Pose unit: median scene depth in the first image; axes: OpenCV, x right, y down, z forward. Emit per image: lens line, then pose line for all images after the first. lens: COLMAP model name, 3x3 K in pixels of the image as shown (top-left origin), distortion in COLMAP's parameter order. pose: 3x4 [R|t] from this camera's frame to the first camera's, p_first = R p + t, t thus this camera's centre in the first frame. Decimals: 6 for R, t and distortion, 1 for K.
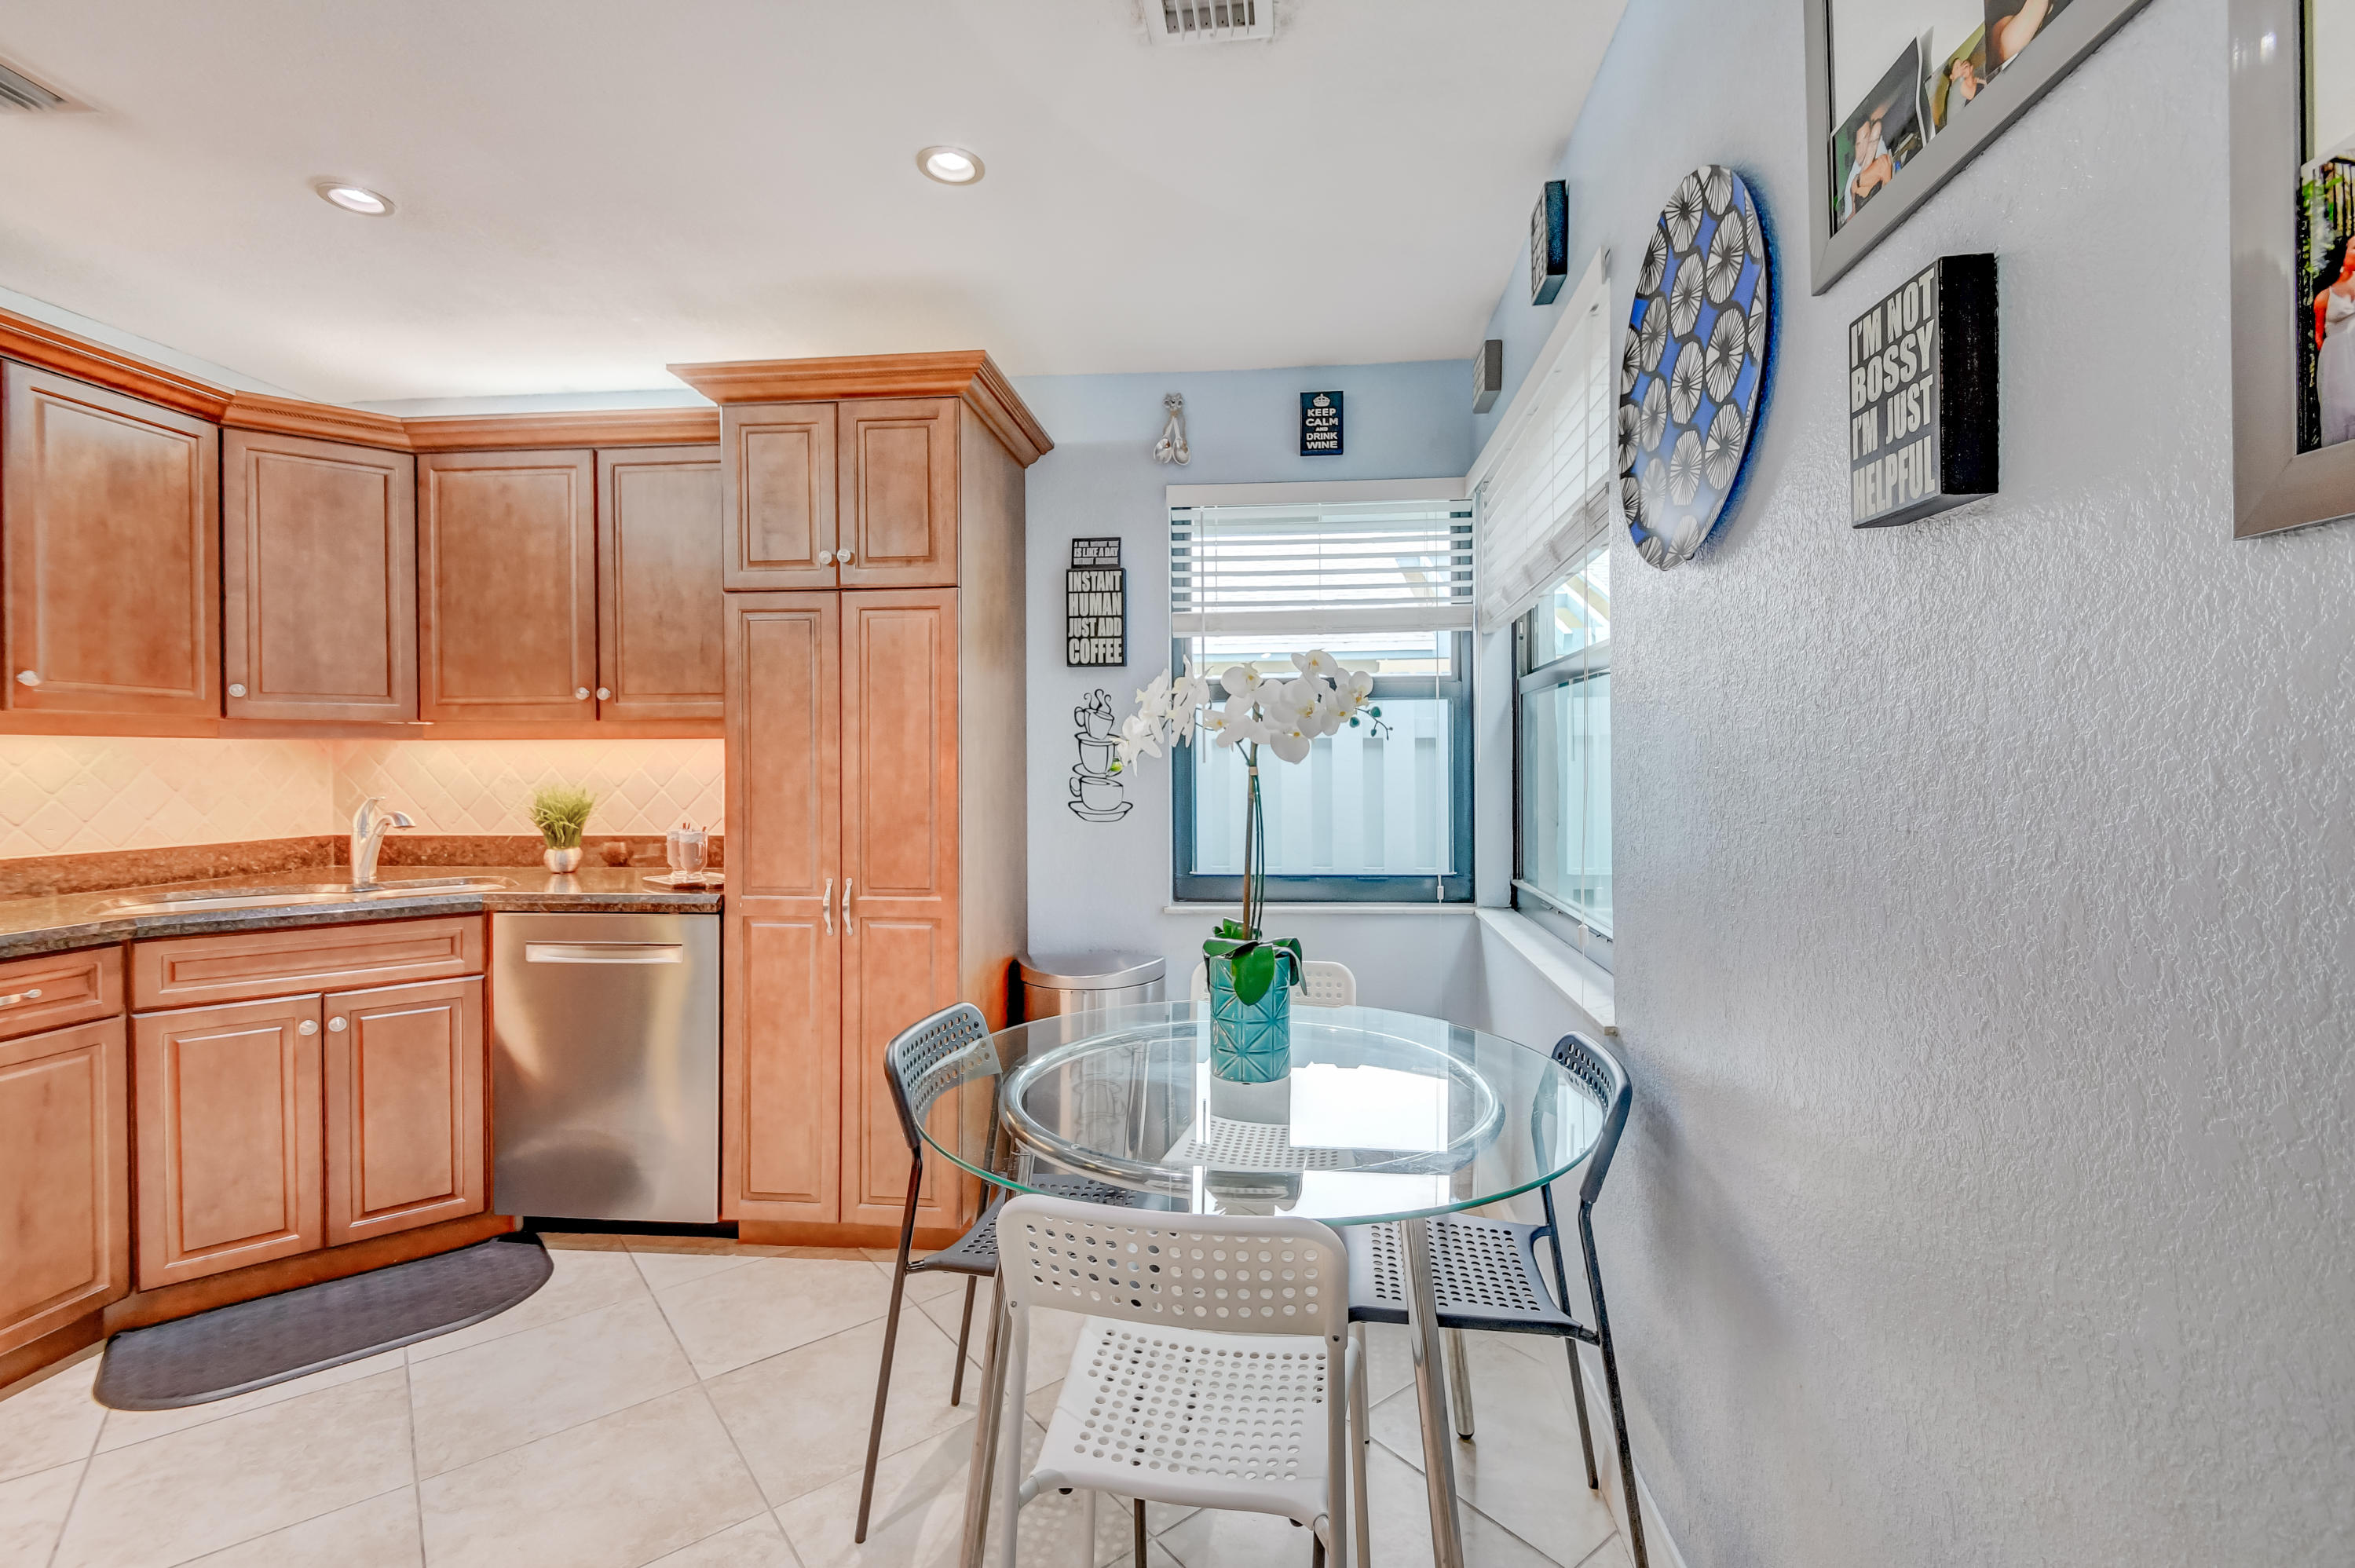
lens RADIAL K [[1037.3, 0, 1169.7], [0, 1037.3, 761.5], [0, 0, 1]] dist [0.032121, -0.015044]
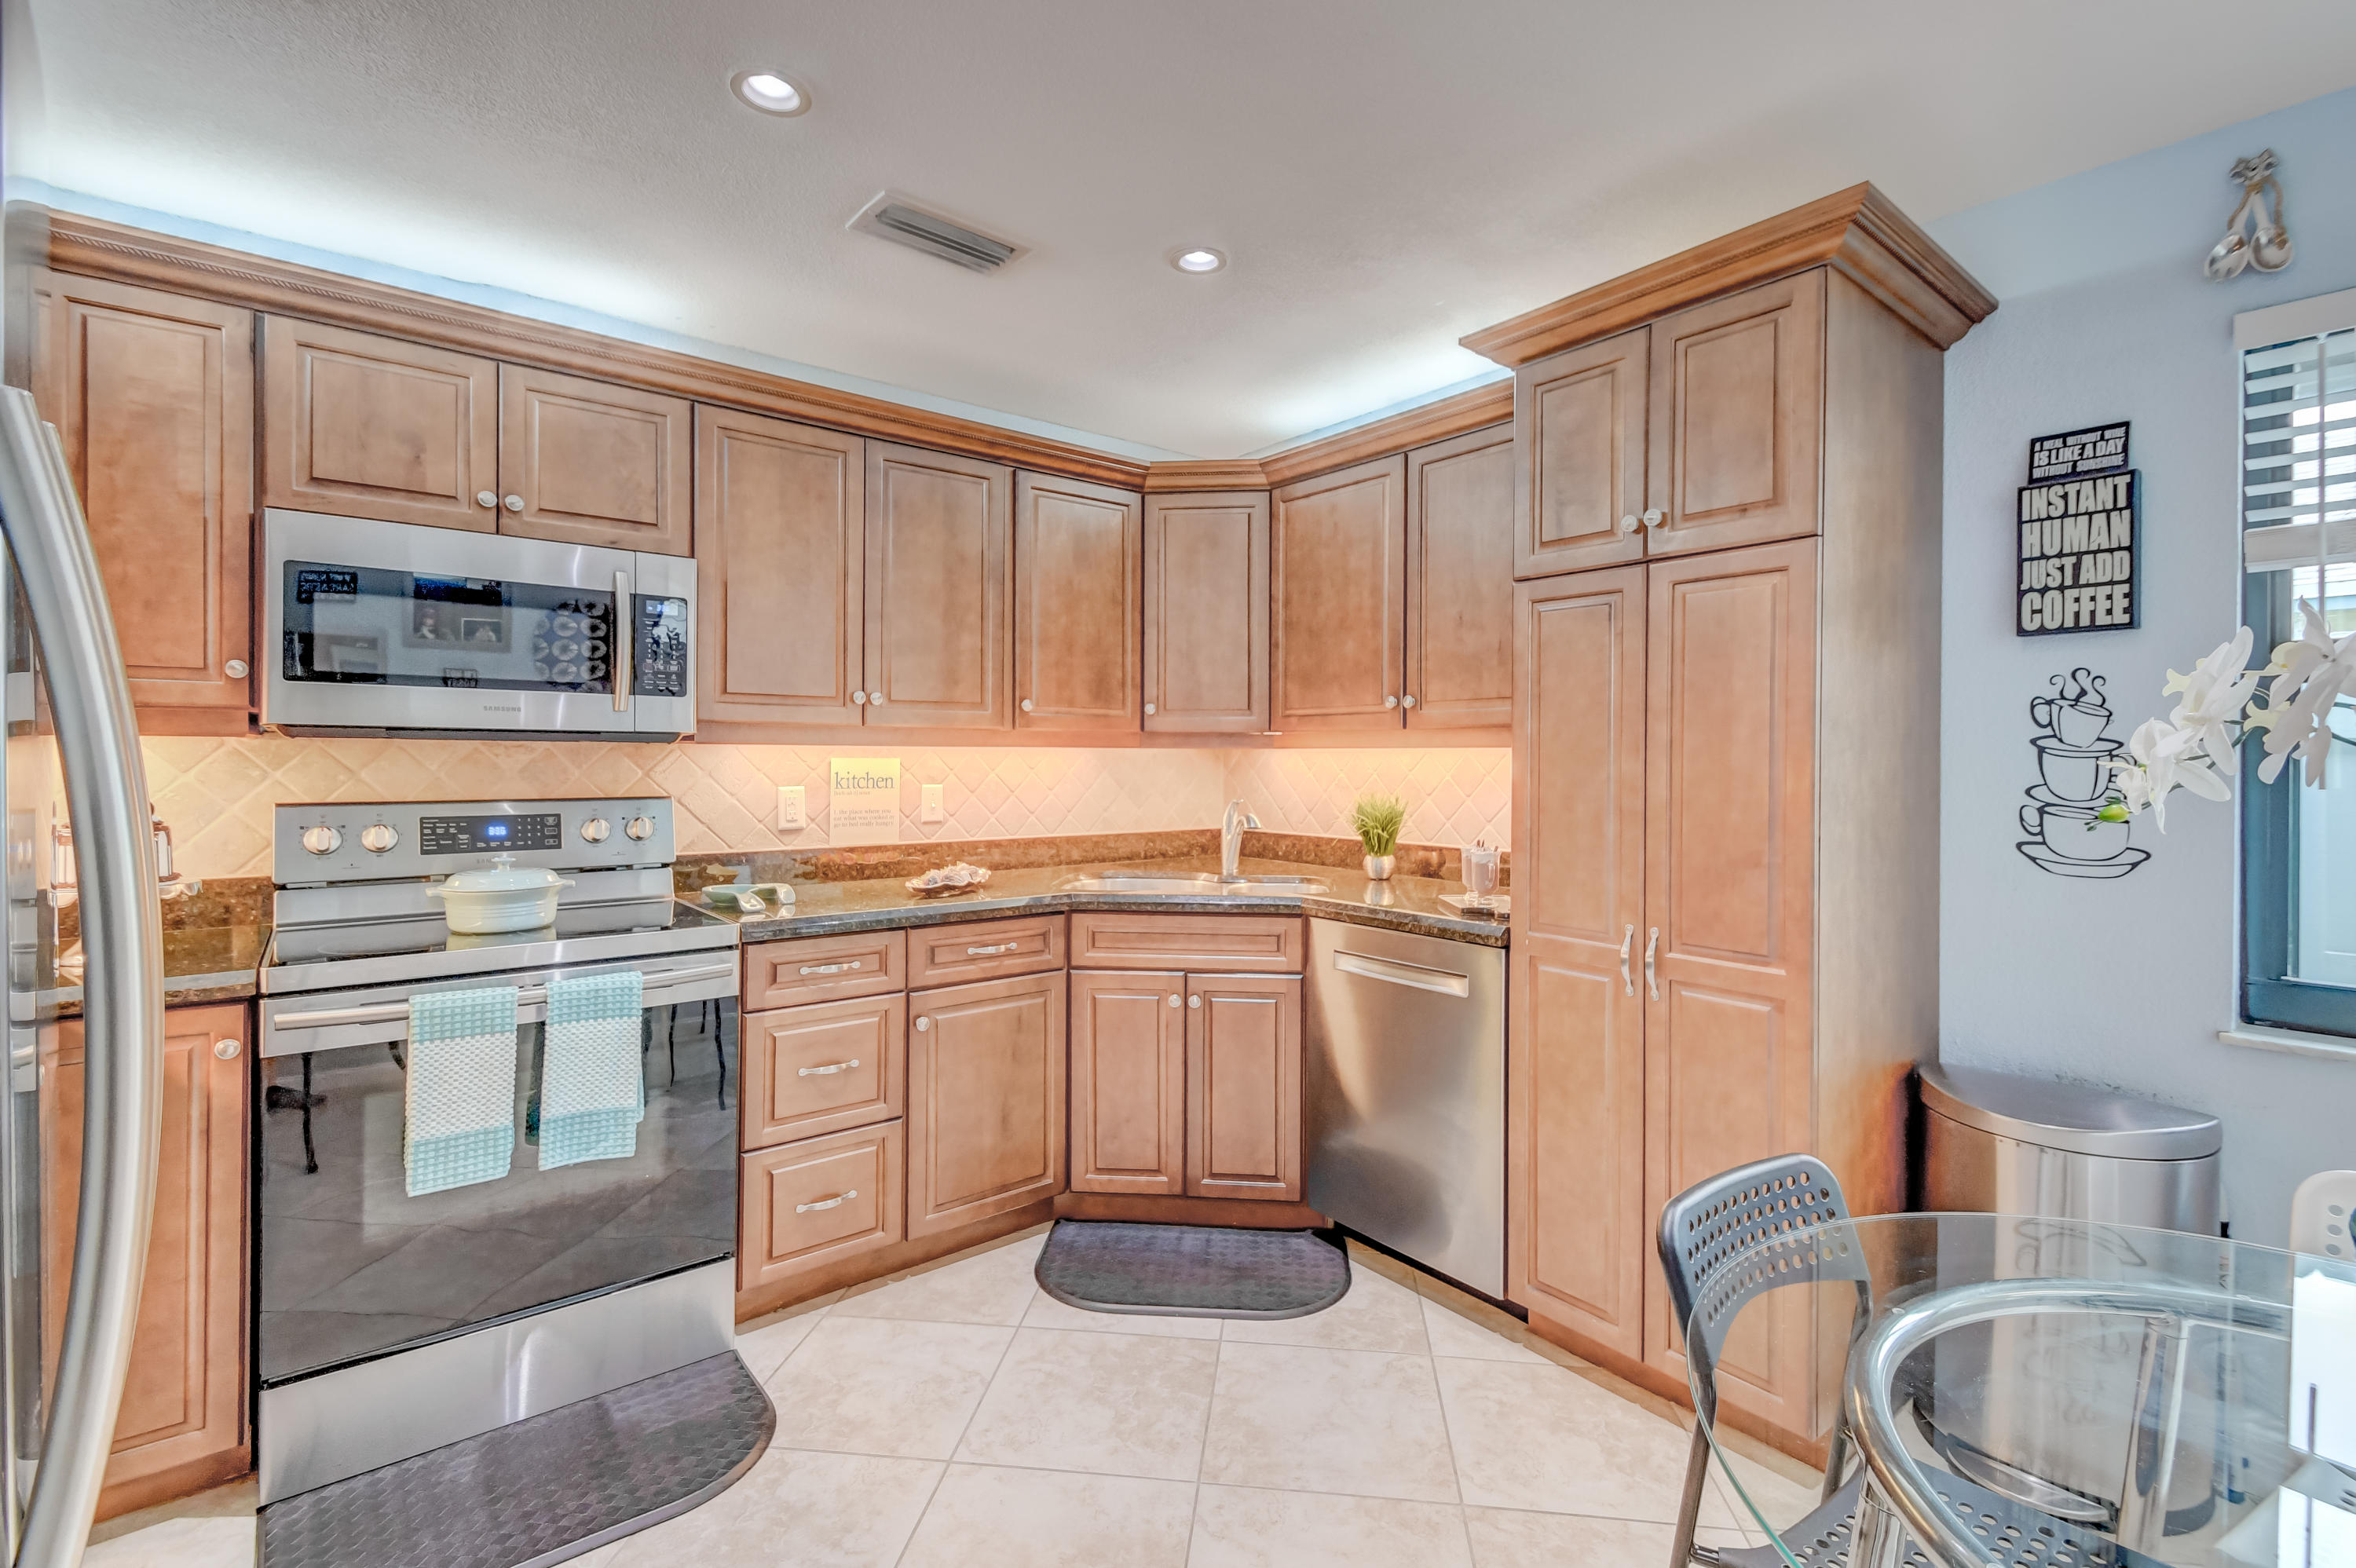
lens RADIAL K [[1053.9, 0, 1182.9], [0, 1053.9, 765.8], [0, 0, 1]] dist [0.031796, -0.016106]
pose [[0.718086, 0.009998, -0.695883, -0.006809], [-0.004993, 0.999945, 0.009214, -0.013416], [0.695937, -0.003142, 0.718096, 0.151540]]
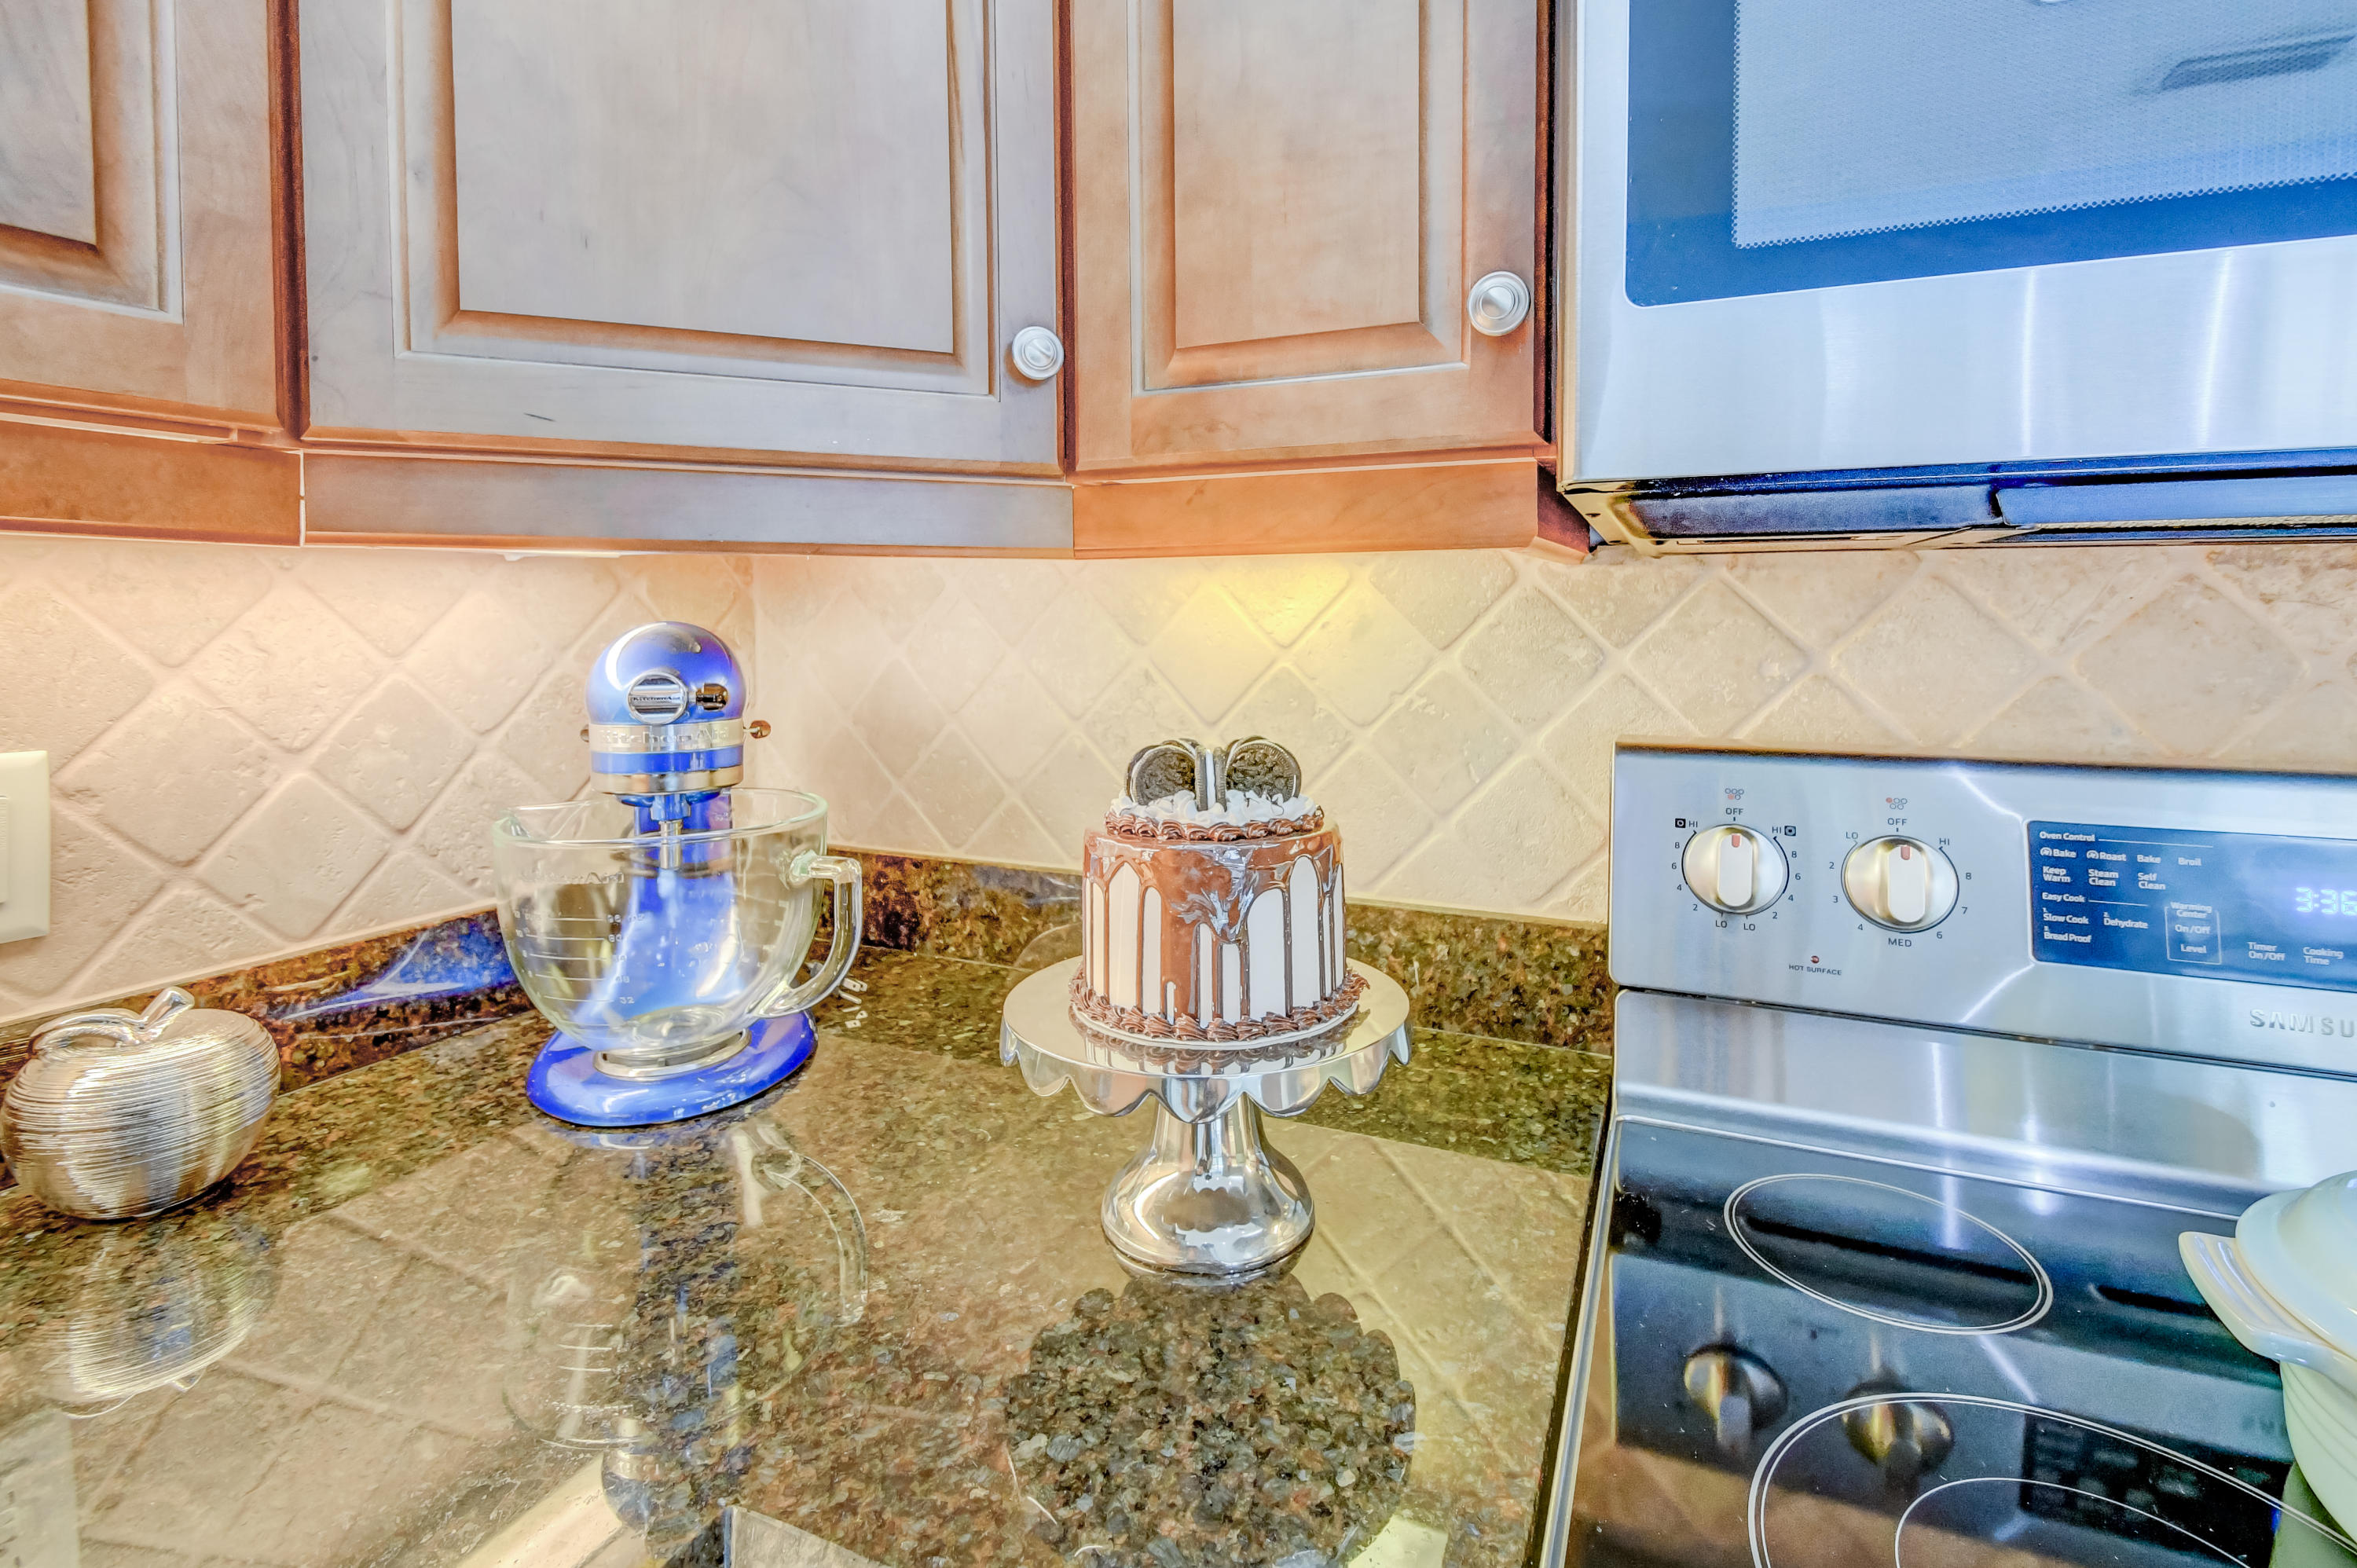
lens RADIAL K [[1101.5, 0, 1208.0], [0, 1101.5, 649.0], [0, 0, 1]] dist [0.011889, -0.000401]
pose [[-0.277716, 0.040322, -0.959817, -0.774062], [0.005763, 0.999171, 0.040308, -0.011533], [0.960646, 0.005662, -0.277718, 0.233530]]
